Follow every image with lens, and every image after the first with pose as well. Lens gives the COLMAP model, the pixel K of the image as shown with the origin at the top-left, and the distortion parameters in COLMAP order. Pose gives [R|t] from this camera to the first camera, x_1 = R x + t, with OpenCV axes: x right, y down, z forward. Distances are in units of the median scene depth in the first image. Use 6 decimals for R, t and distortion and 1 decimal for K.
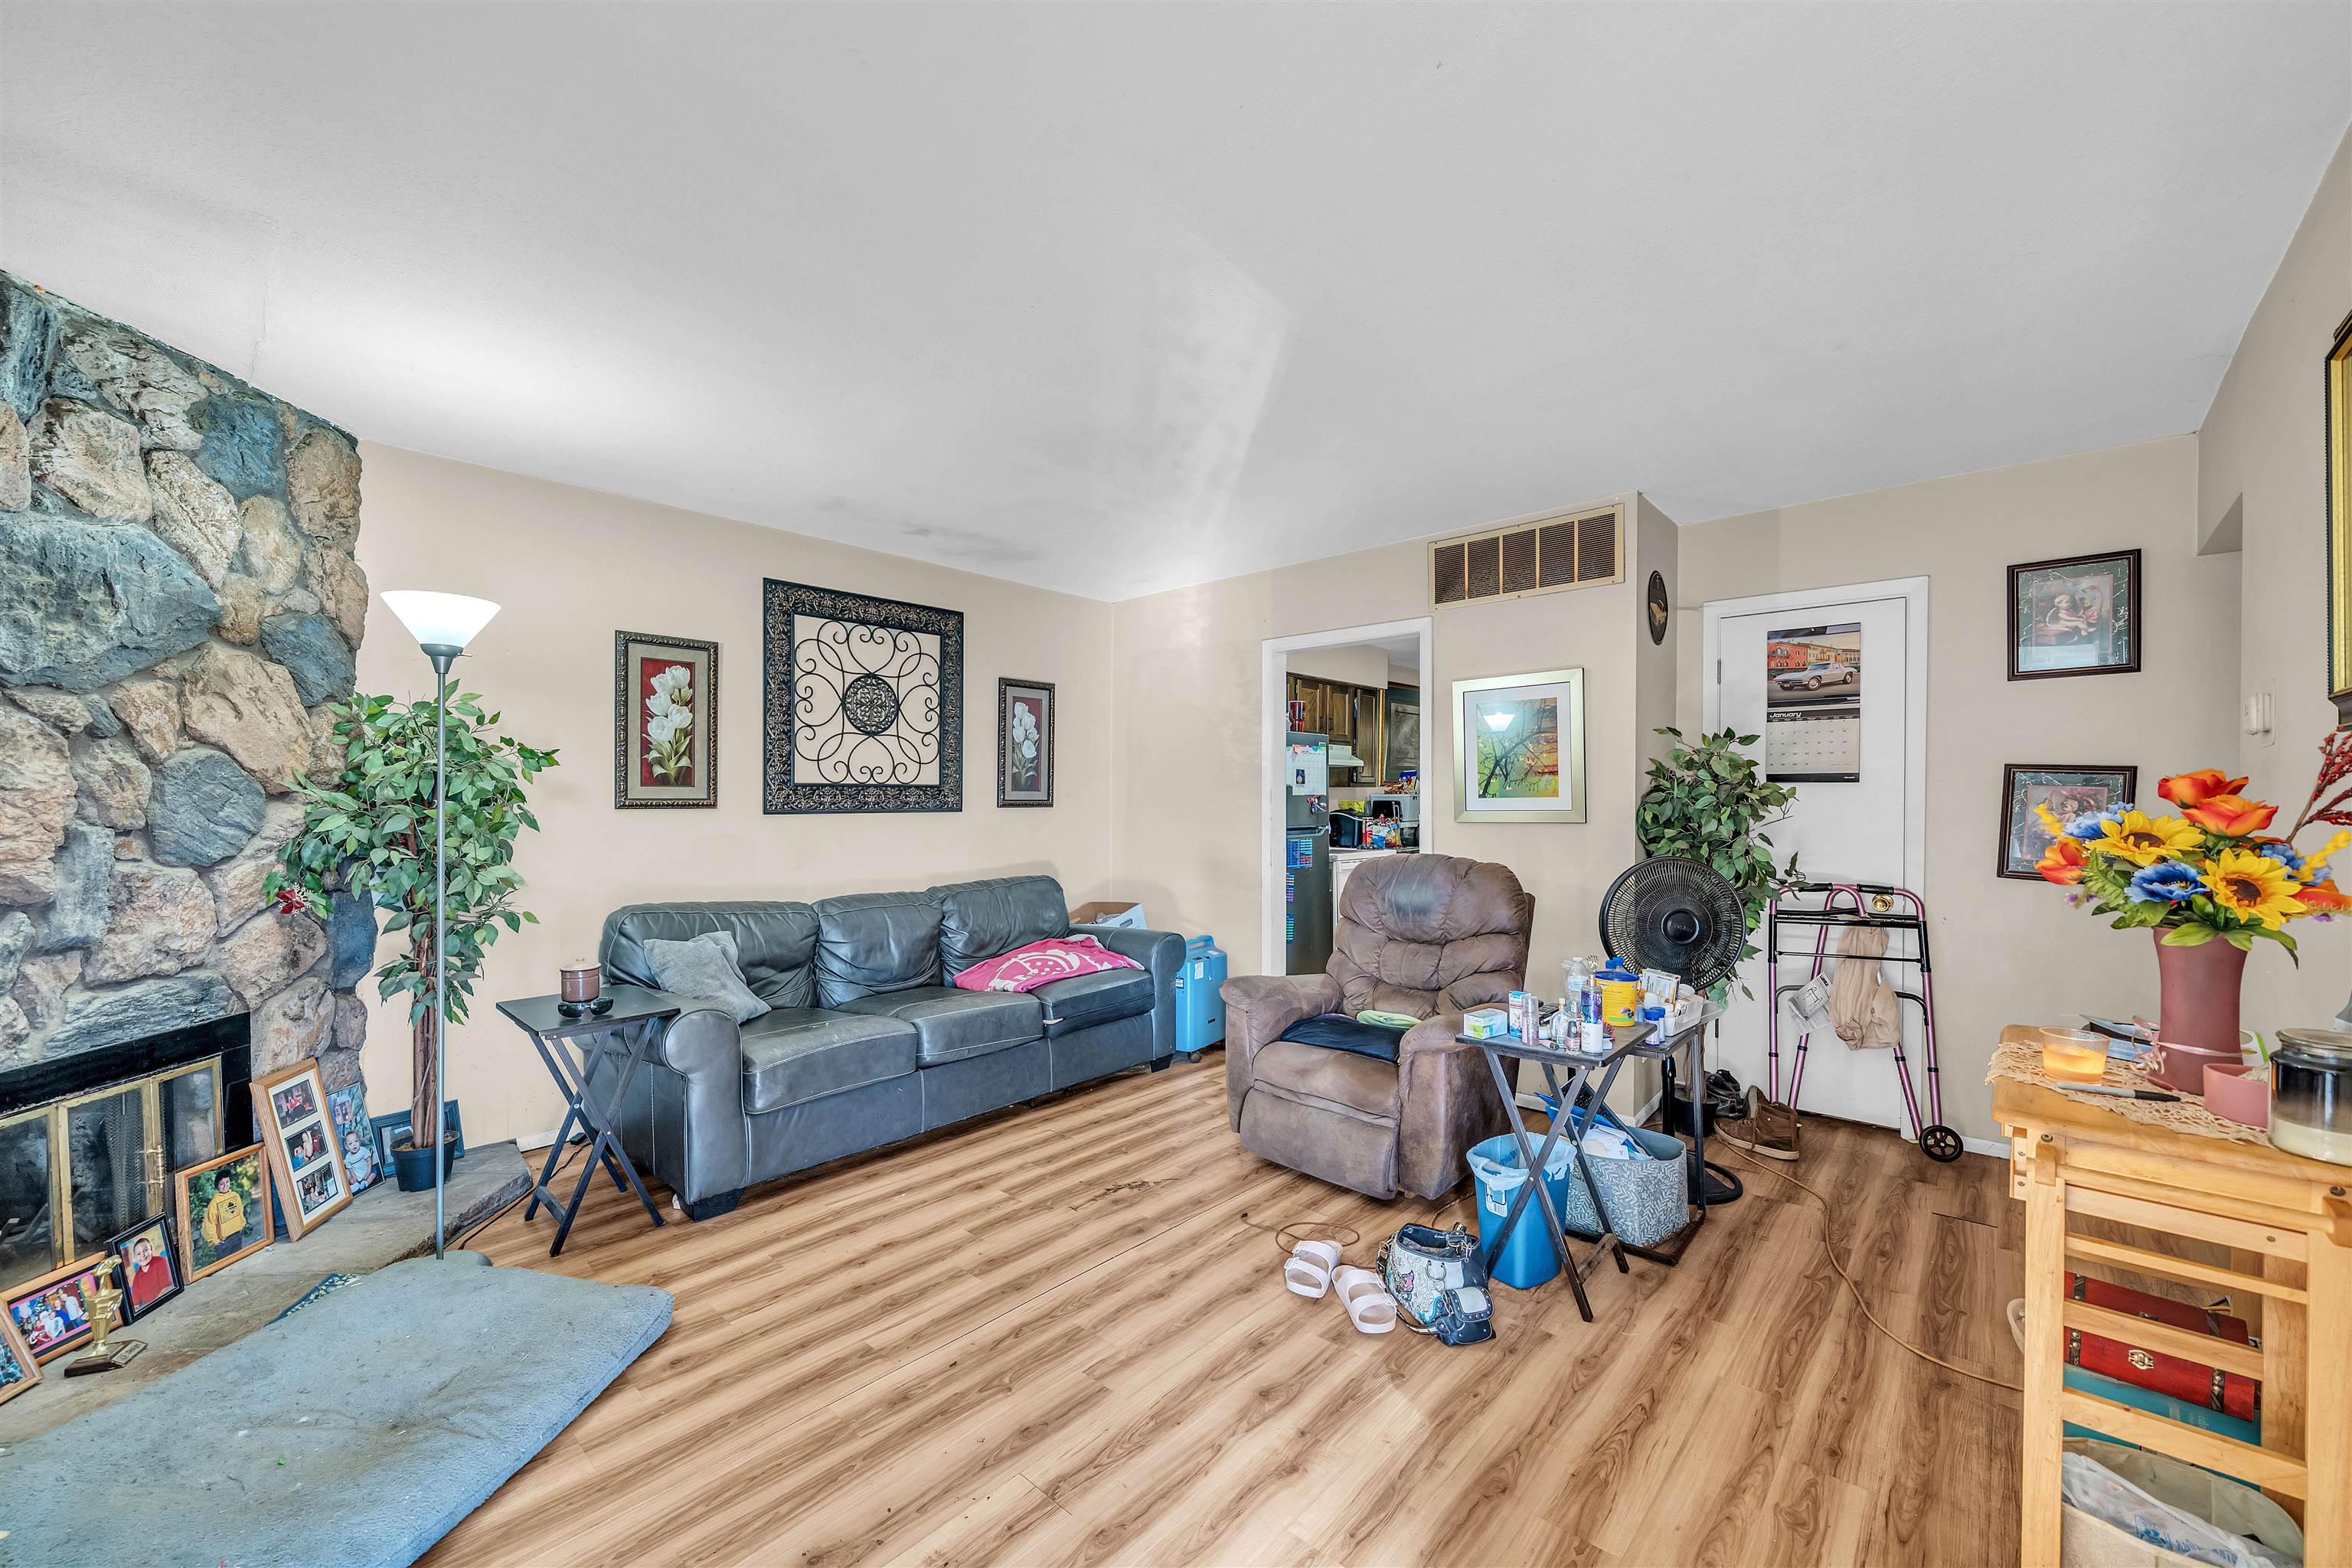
lens RADIAL K [[930.6, 0, 1190.5], [0, 930.6, 800.4], [0, 0, 1]] dist [-0.006488, -0.001017]
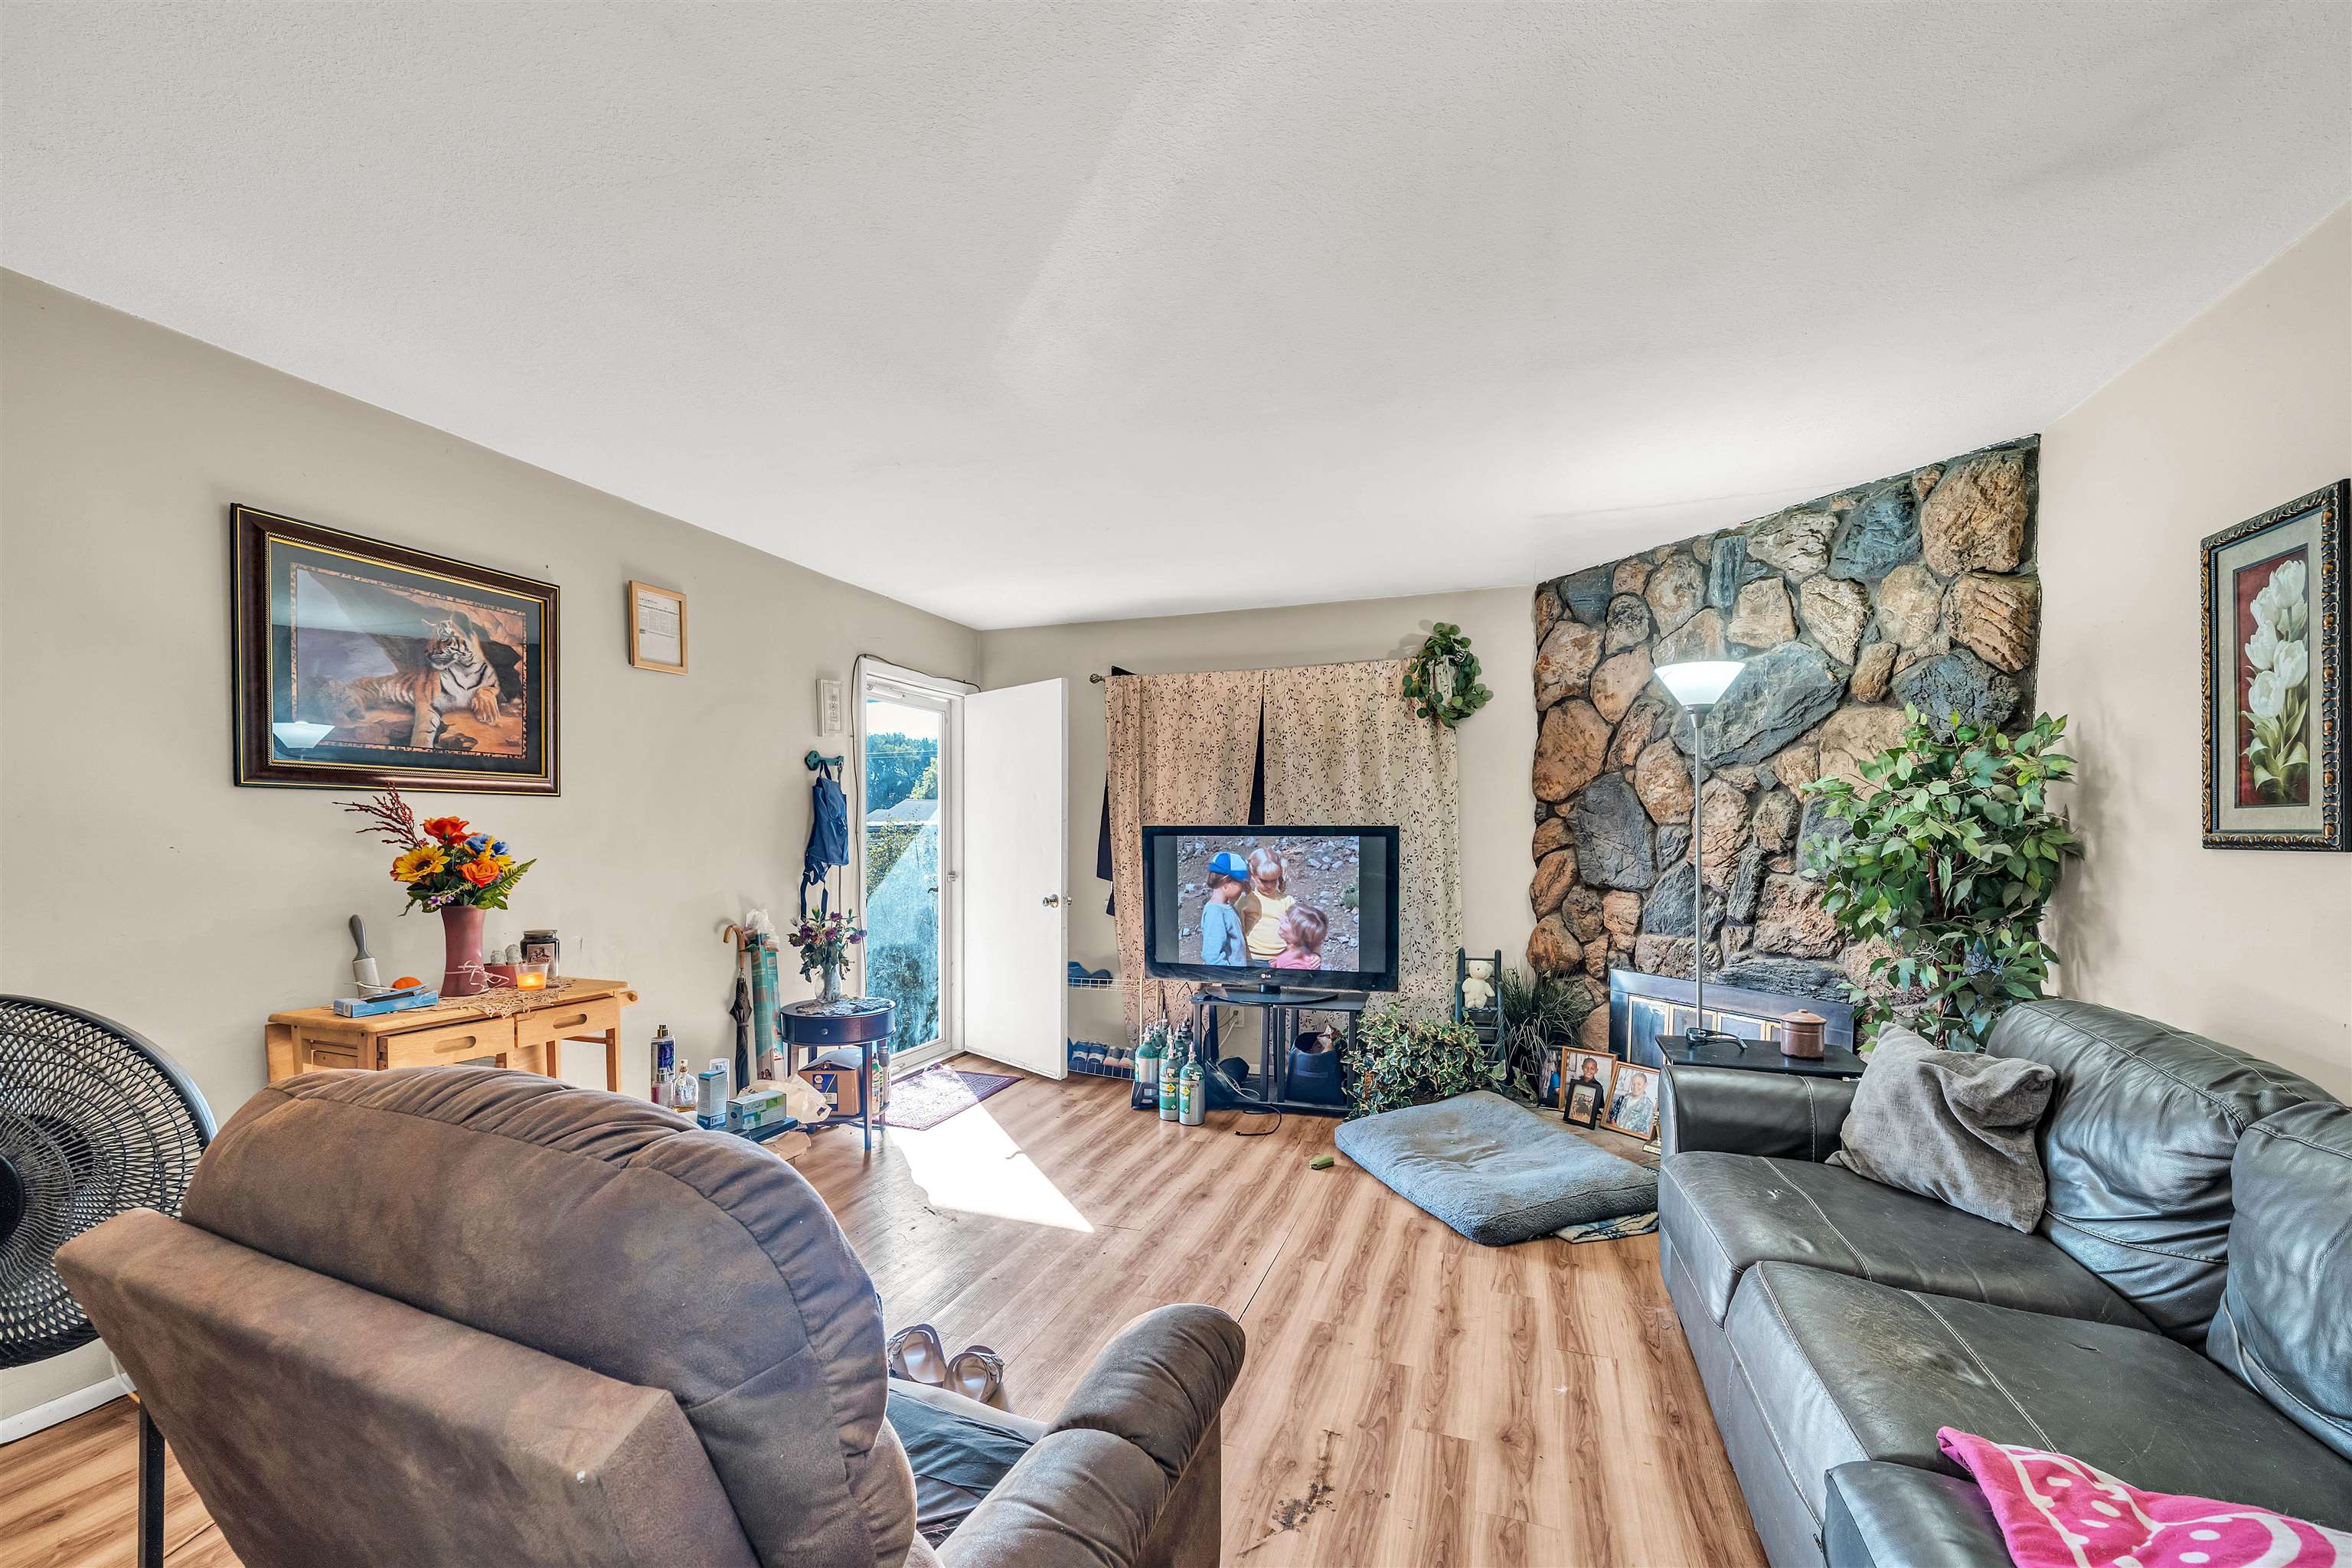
lens RADIAL K [[930.6, 0, 1177.1], [0, 930.6, 854.2], [0, 0, 1]] dist [-0.006488, -0.001017]
pose [[-0.930128, 0.006347, -0.367180, 0.174231], [-0.003346, 0.999663, 0.025758, 0.000081], [0.367220, 0.025187, -0.929793, 1.219585]]
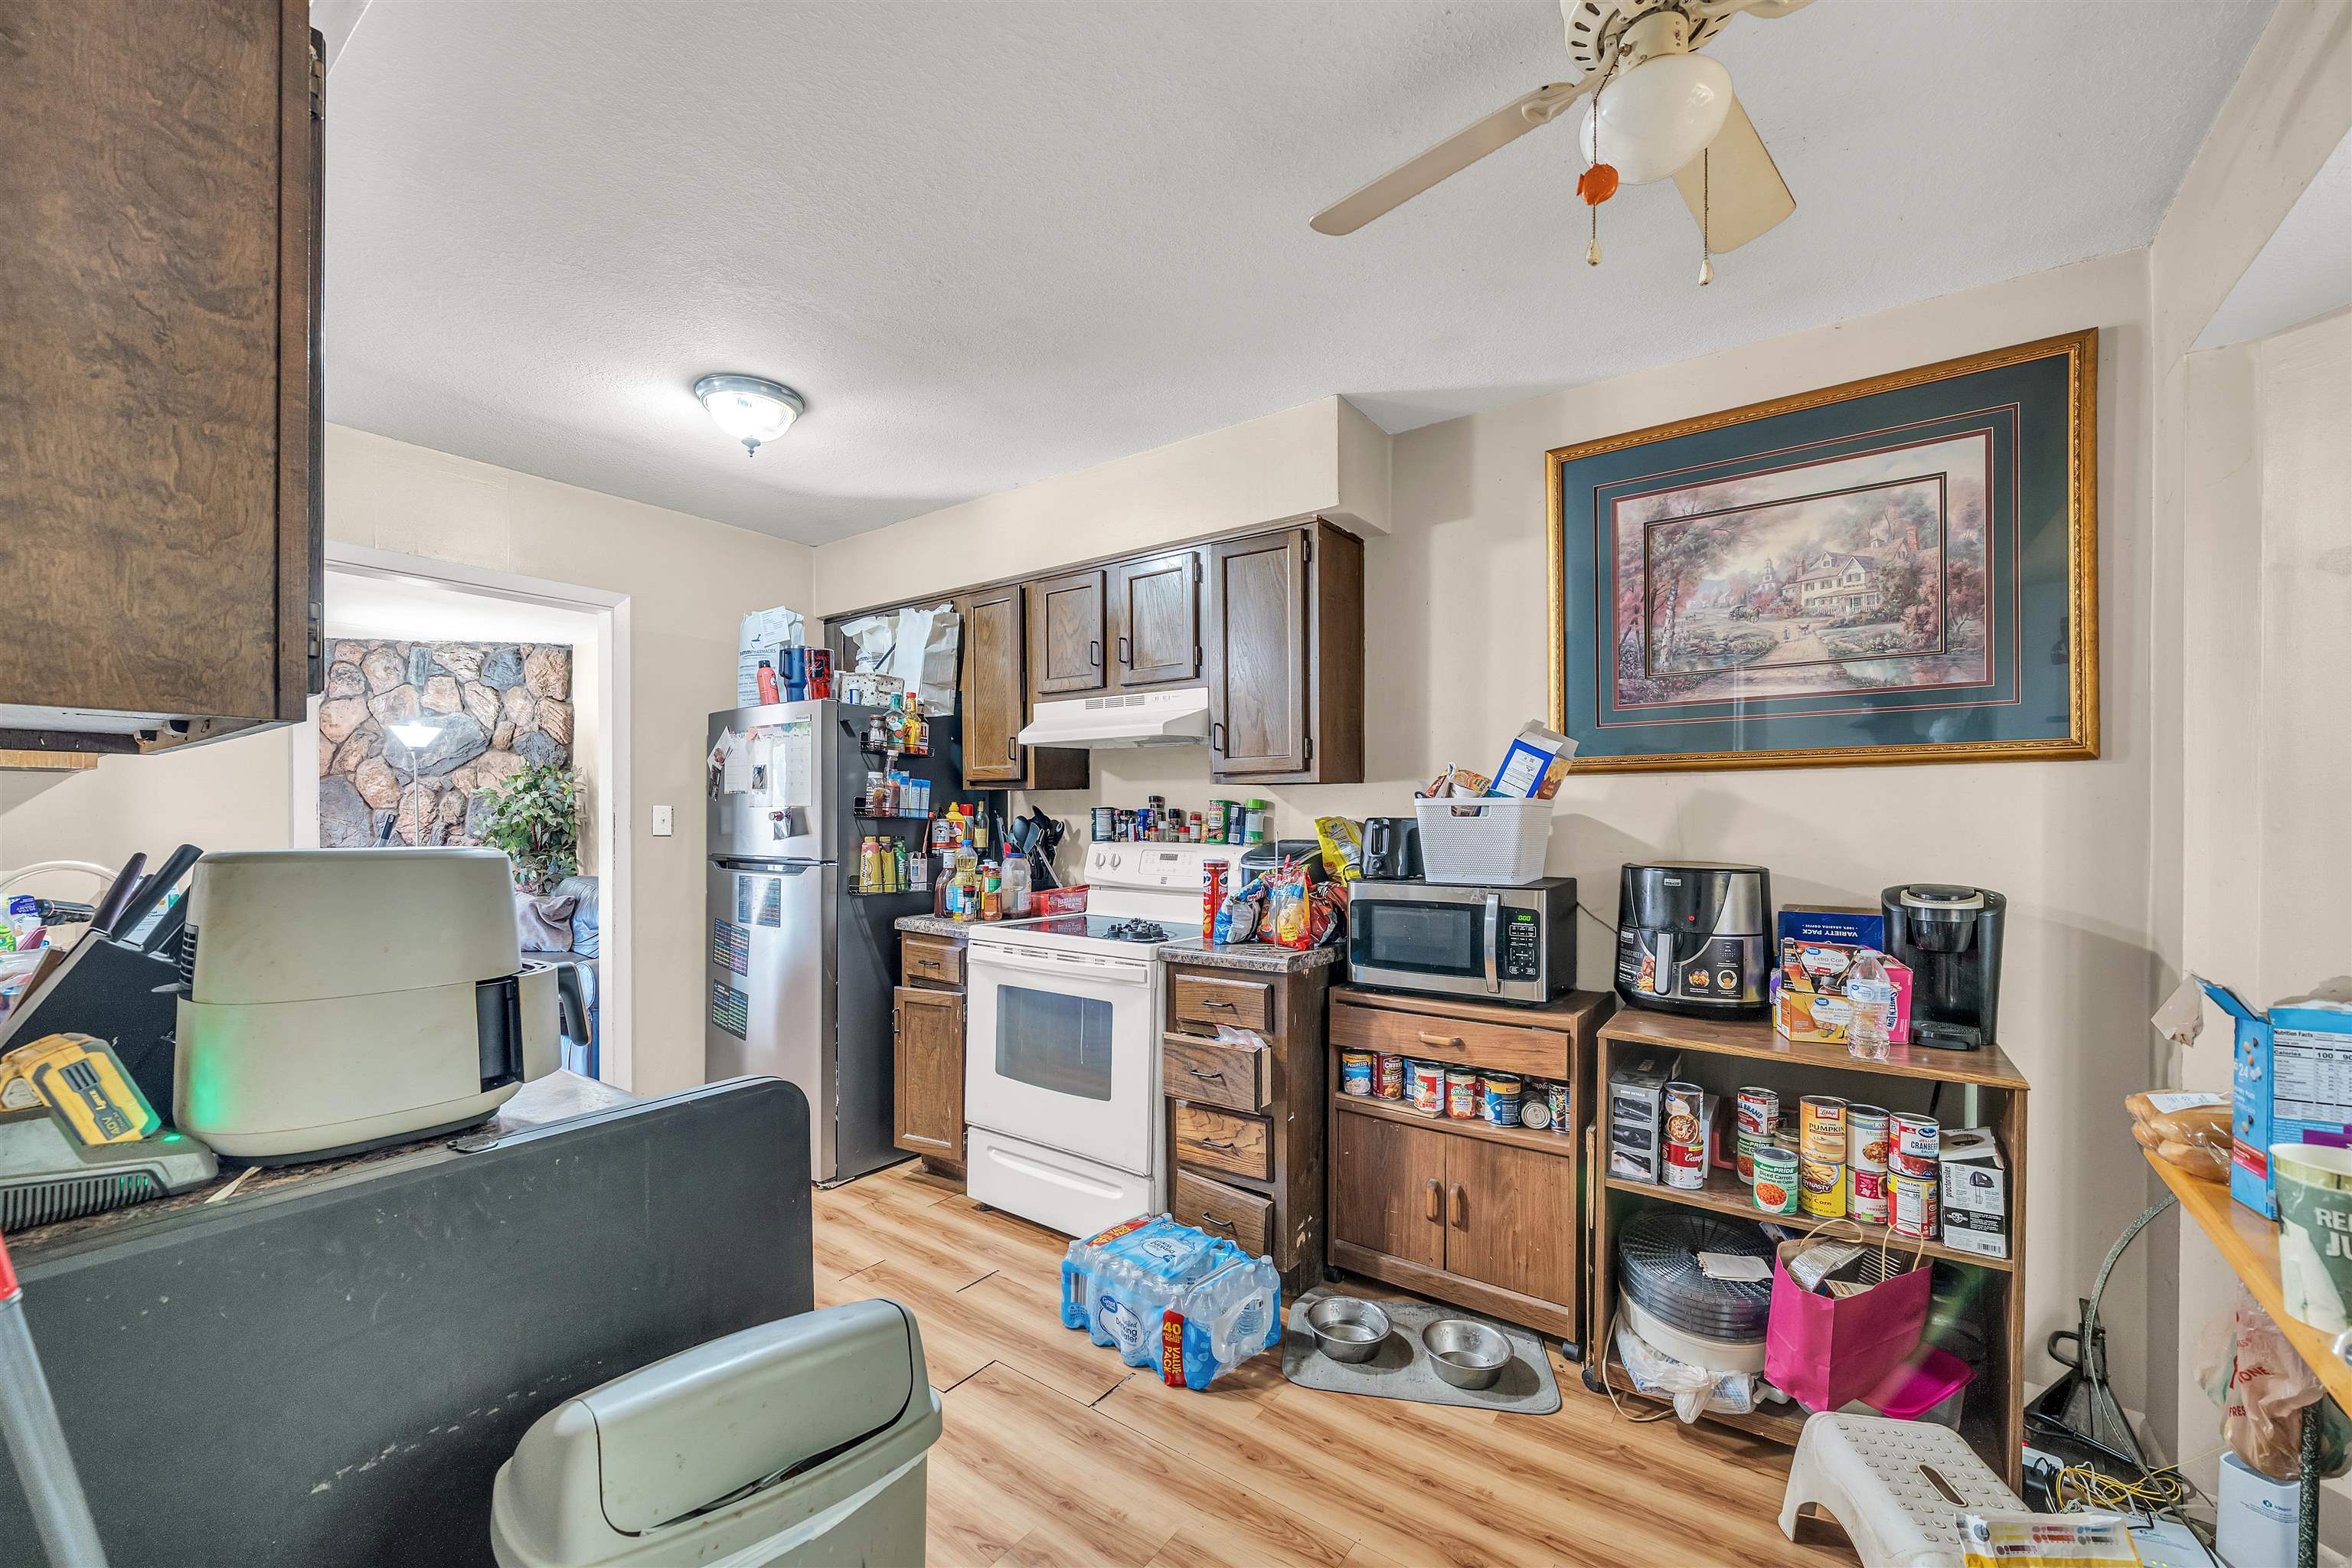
lens RADIAL K [[930.6, 0, 1186.1], [0, 930.6, 819.3], [0, 0, 1]] dist [-0.006488, -0.001017]
pose [[0.098583, 0.004984, -0.995116, 1.095195], [-0.001803, 0.999987, 0.004830, 0.000514], [0.995127, 0.001318, 0.098591, 1.745507]]
